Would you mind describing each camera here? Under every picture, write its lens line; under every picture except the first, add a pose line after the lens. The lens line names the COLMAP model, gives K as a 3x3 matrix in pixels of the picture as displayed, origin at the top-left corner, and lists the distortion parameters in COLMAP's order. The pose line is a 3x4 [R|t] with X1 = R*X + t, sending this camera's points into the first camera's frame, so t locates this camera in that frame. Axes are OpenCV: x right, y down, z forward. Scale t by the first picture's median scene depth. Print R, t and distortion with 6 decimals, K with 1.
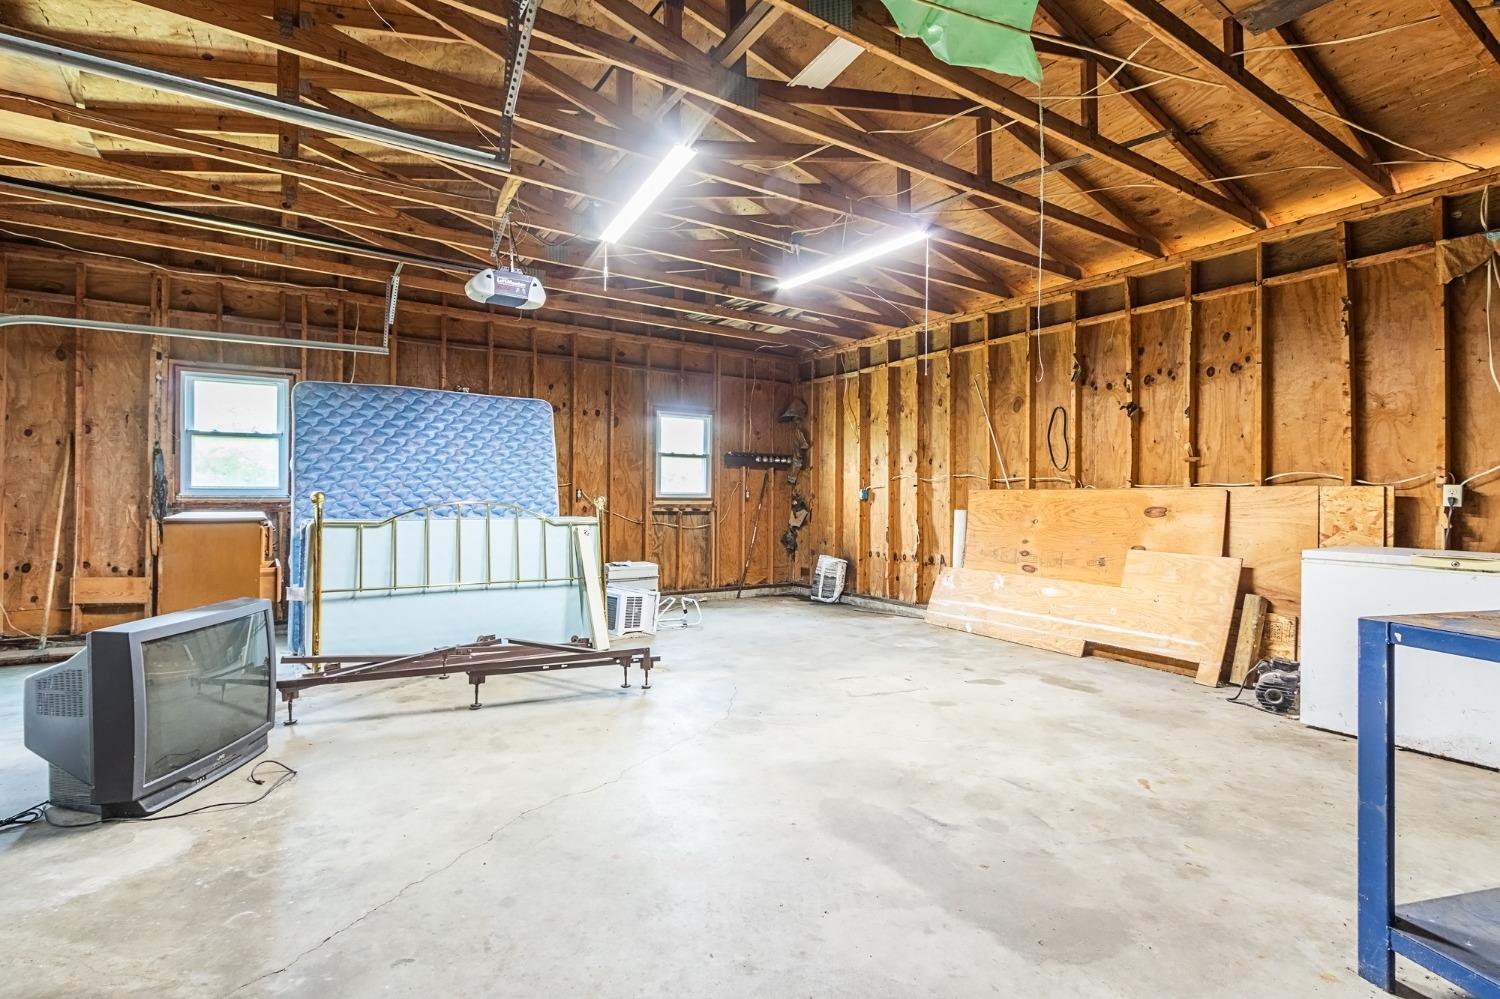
lens RADIAL K [[694.6, 0, 740.6], [0, 694.6, 492.6], [0, 0, 1]] dist [0.001200, -0.000660]
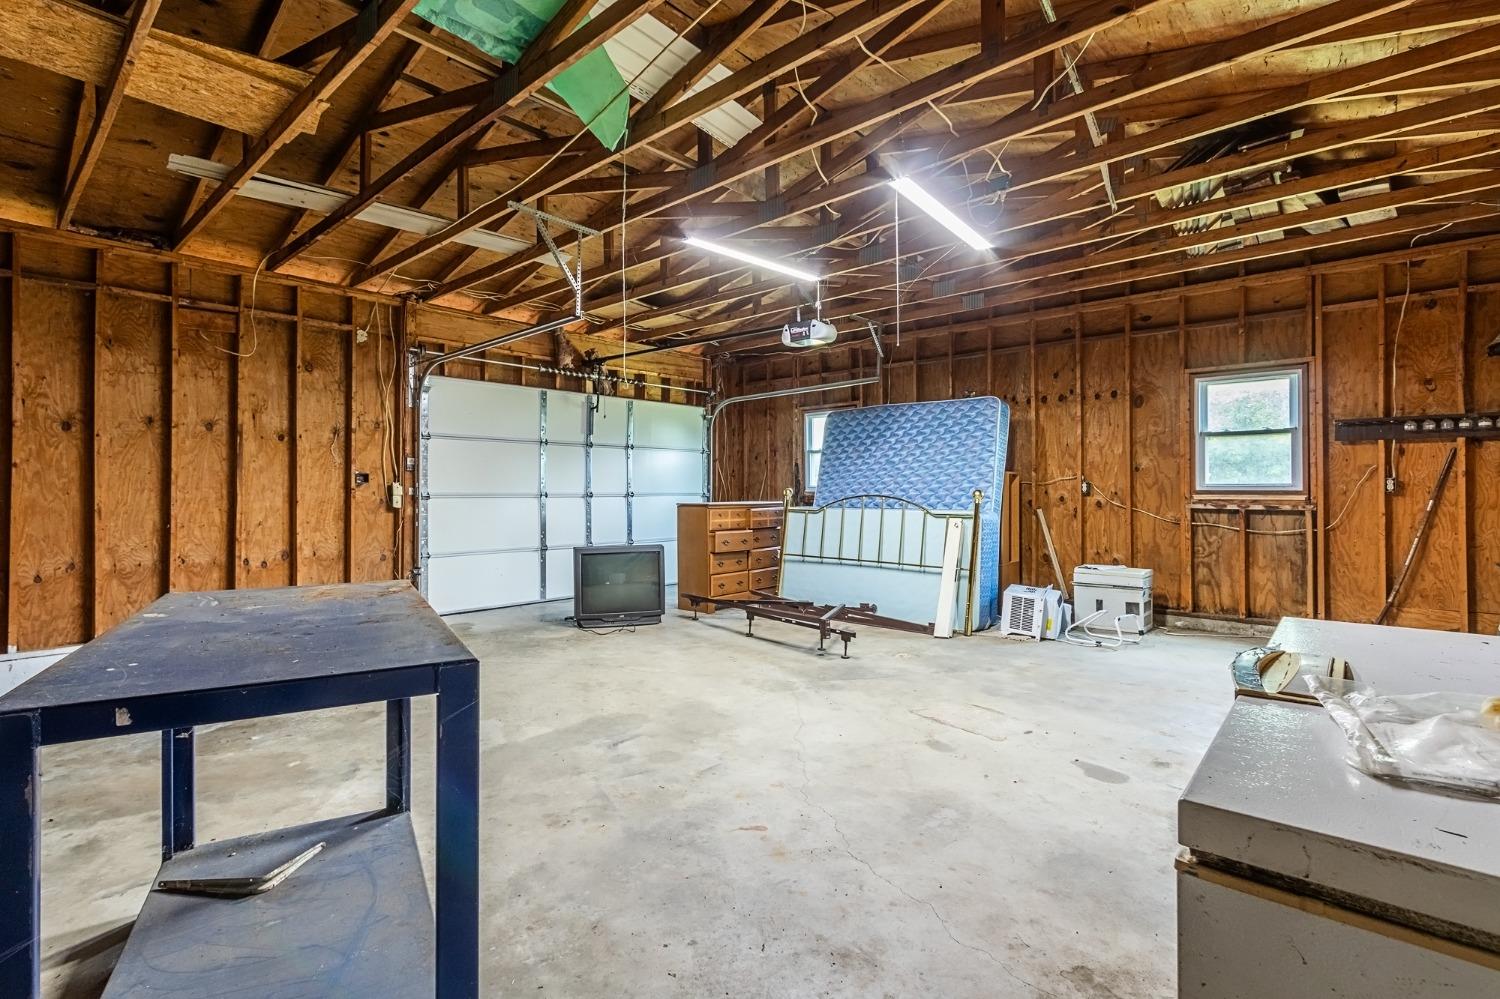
lens RADIAL K [[729.5, 0, 717.2], [0, 729.5, 484.4], [0, 0, 1]] dist [0.021526, -0.000059]
pose [[0.237650, -0.013481, -0.971257, 1.108760], [0.010831, 0.999878, -0.011228, 0.006980], [0.971290, -0.007851, 0.237767, 0.574193]]
